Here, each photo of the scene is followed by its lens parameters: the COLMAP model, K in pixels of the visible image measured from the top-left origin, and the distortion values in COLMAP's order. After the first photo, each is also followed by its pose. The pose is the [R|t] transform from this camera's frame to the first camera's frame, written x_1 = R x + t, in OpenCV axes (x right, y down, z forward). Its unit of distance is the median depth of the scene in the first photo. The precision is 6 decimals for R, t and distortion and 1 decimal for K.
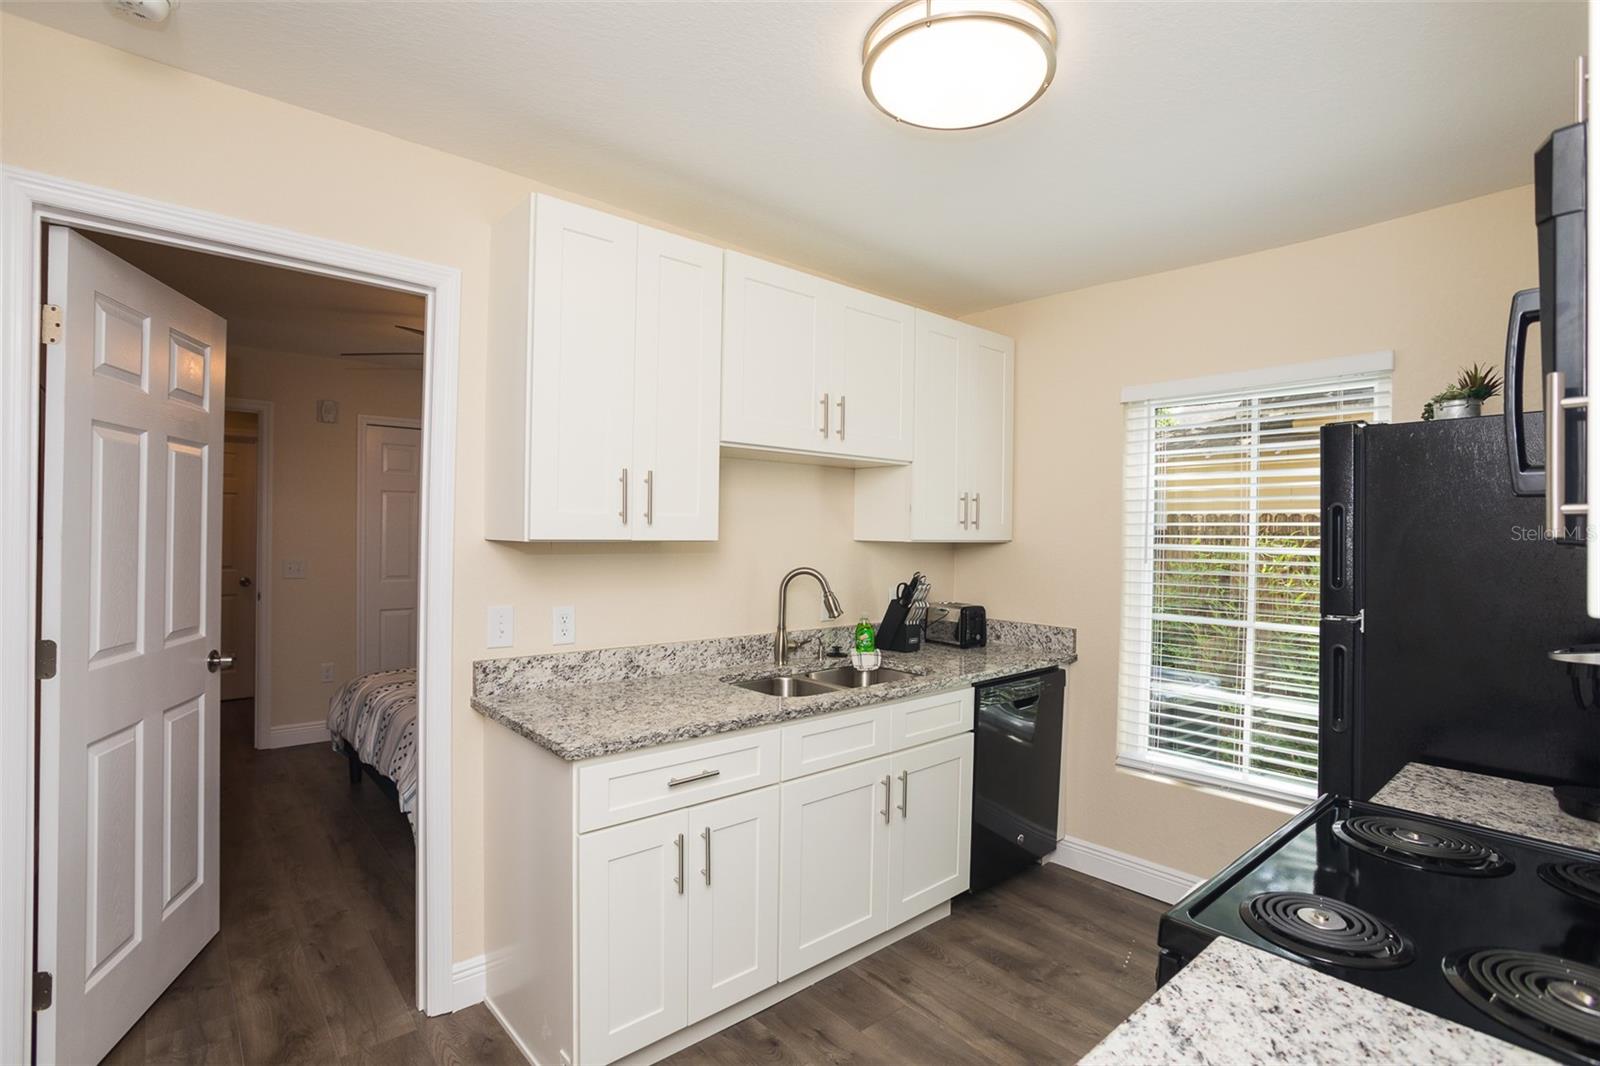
lens RADIAL K [[771.4, 0, 790.6], [0, 771.4, 539.0], [0, 0, 1]] dist [-0.075488, 0.035936]
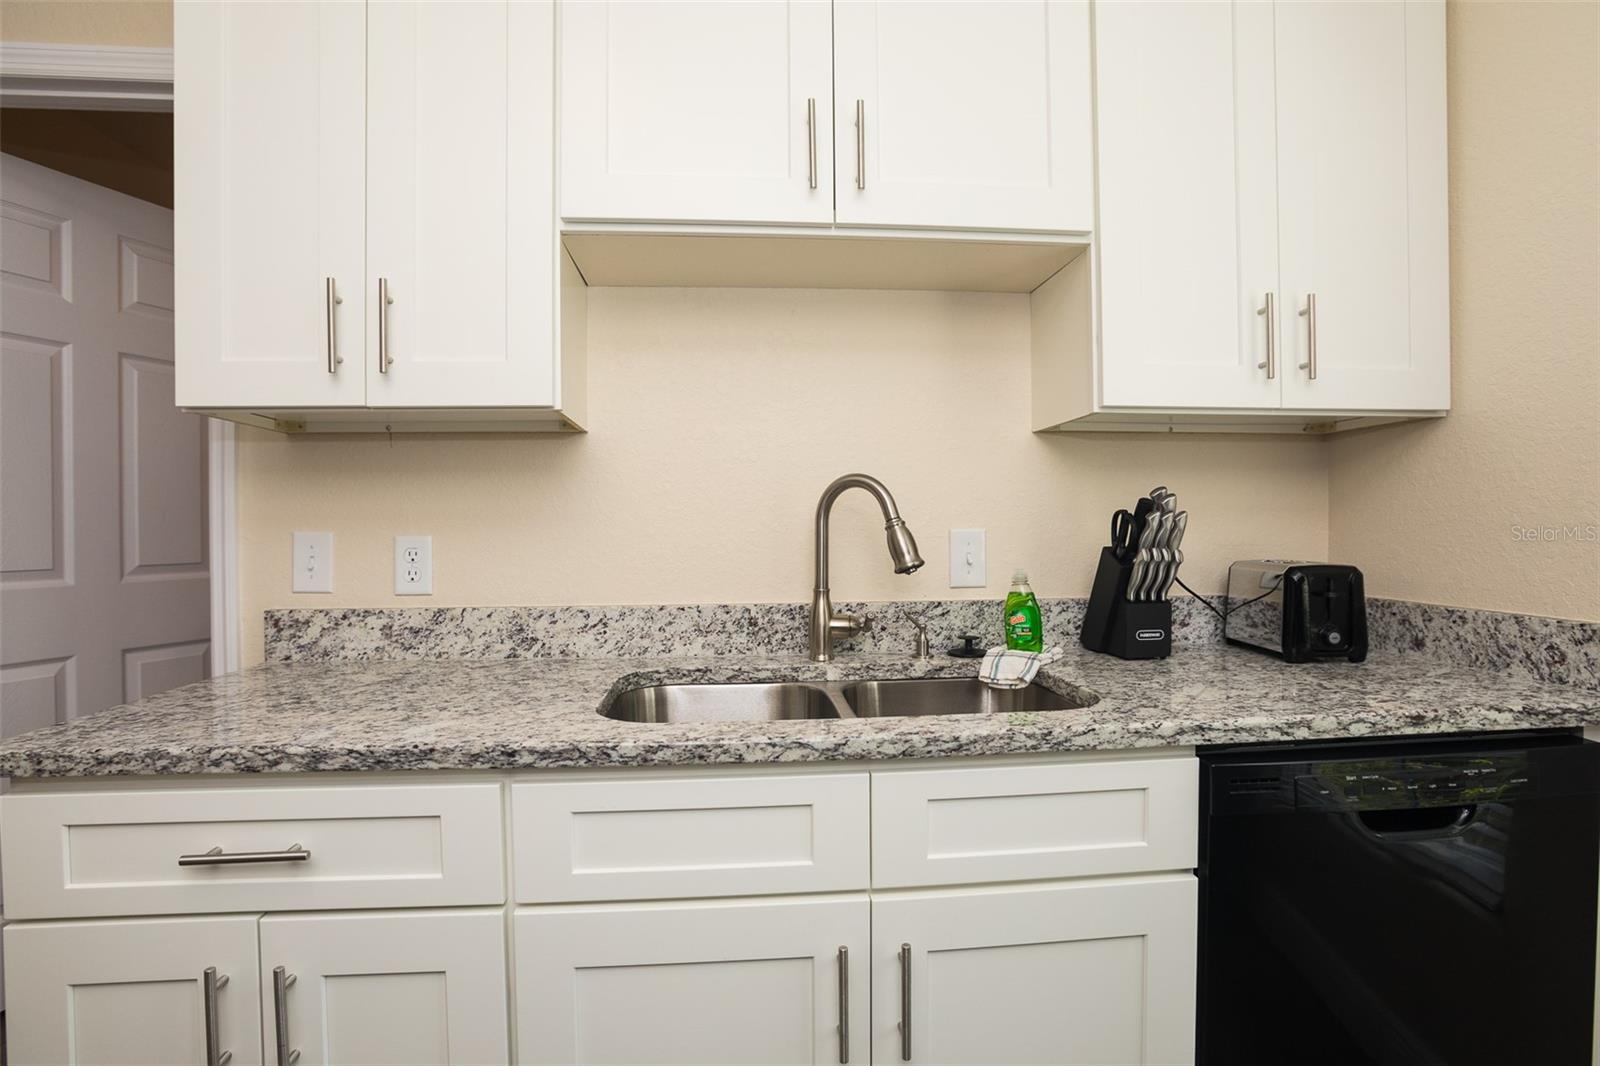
lens RADIAL K [[771.4, 0, 790.6], [0, 771.4, 539.0], [0, 0, 1]] dist [-0.075488, 0.035936]
pose [[0.805697, -0.014121, -0.592159, 0.318965], [0.014346, 0.999888, -0.004325, 0.089931], [0.592154, -0.005011, 0.805809, 0.619597]]
